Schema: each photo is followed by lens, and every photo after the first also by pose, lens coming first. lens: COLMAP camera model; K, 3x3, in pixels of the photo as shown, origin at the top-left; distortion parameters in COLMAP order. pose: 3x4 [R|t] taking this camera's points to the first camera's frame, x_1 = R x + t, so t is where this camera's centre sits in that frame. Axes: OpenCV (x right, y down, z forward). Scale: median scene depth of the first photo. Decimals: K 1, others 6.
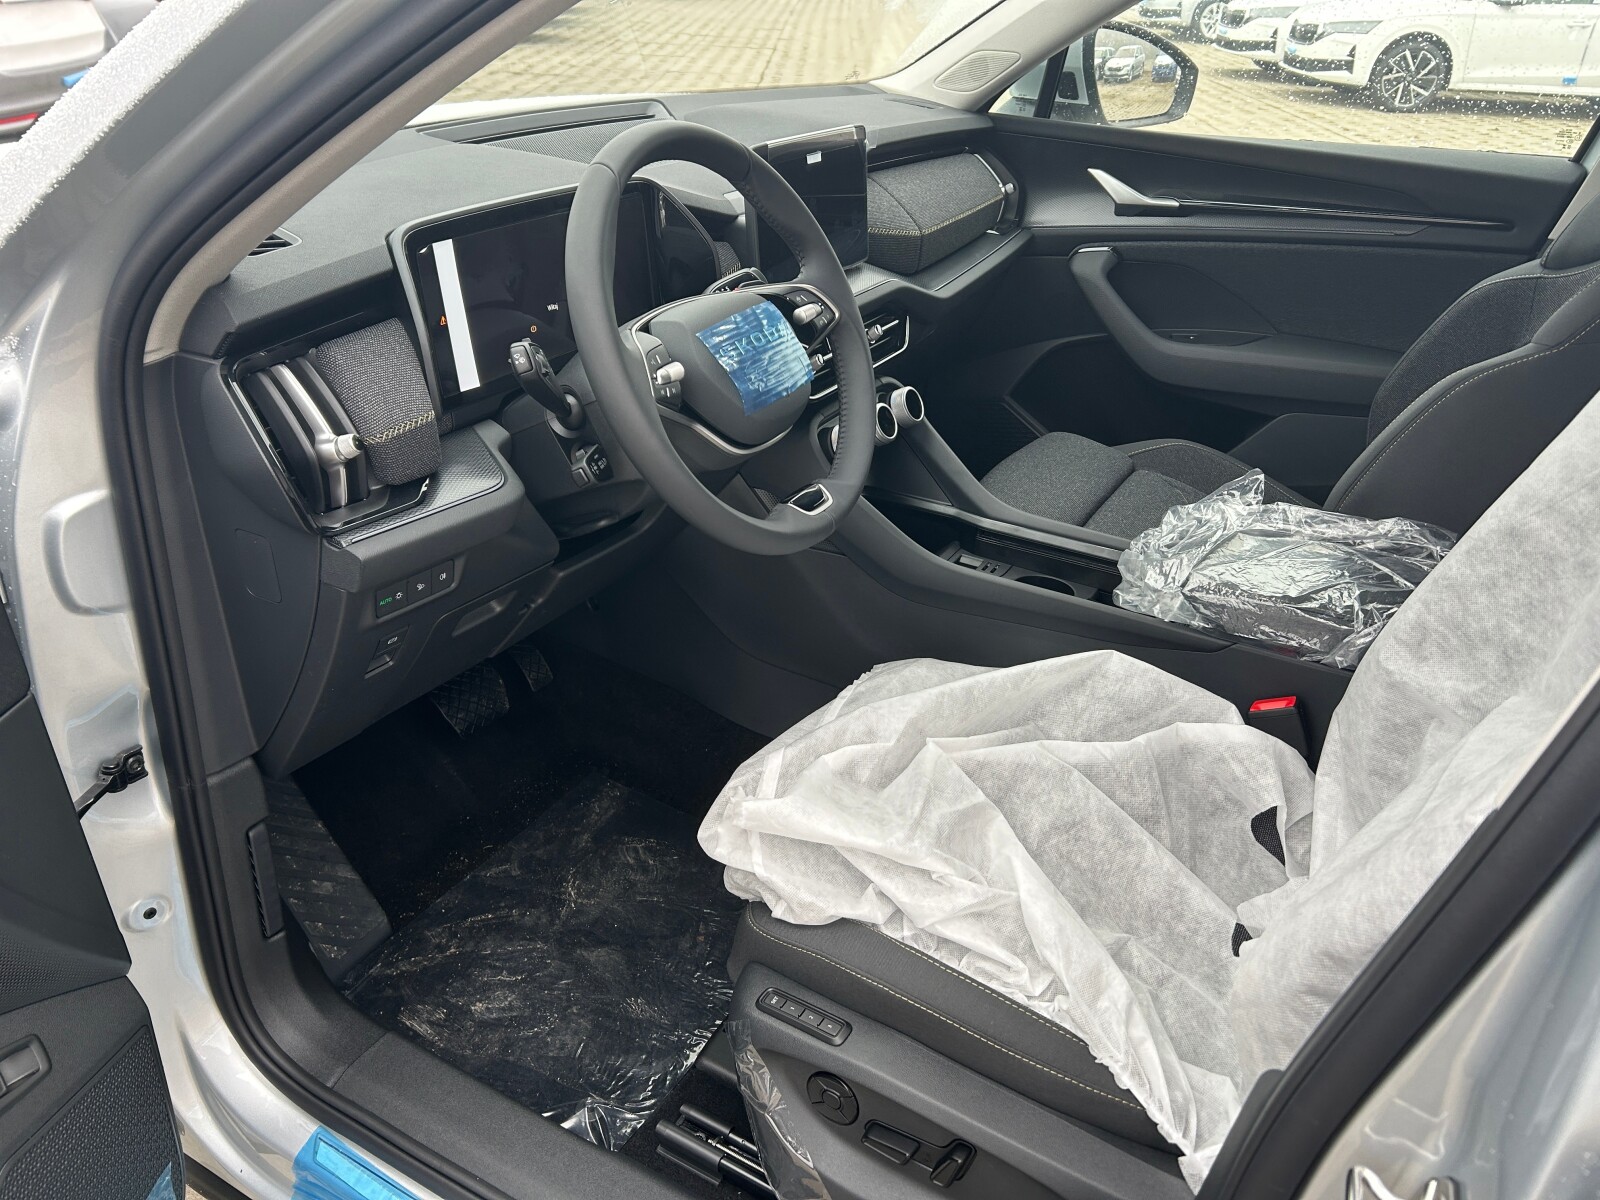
lens RADIAL K [[1218.0, 0, 816.6], [0, 1218.0, 630.2], [0, 0, 1]] dist [0.074707, -0.092588]
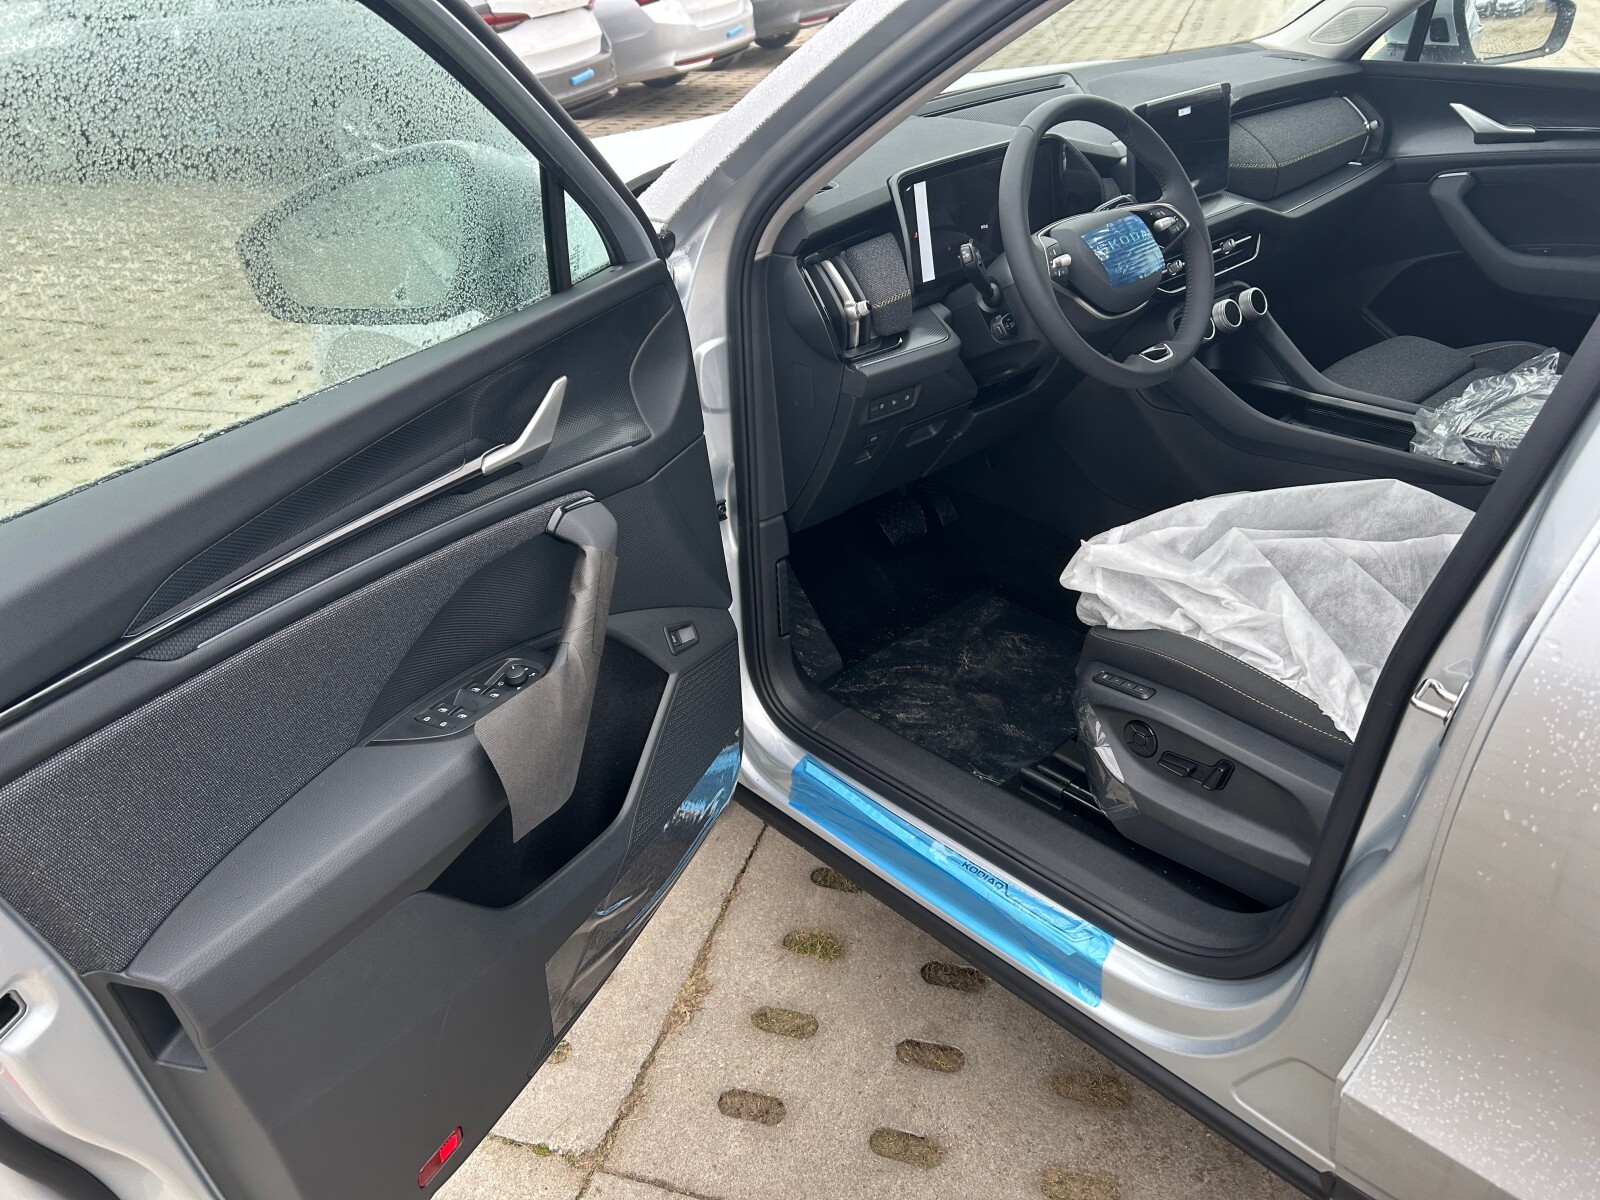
lens RADIAL K [[1244.9, 0, 810.9], [0, 1244.9, 619.4], [0, 0, 1]] dist [0.042626, -0.032582]
pose [[0.952010, 0.062416, -0.299635, 0.064063], [-0.058125, 0.998039, 0.023221, 0.180361], [0.300497, -0.004690, 0.953771, -0.483377]]
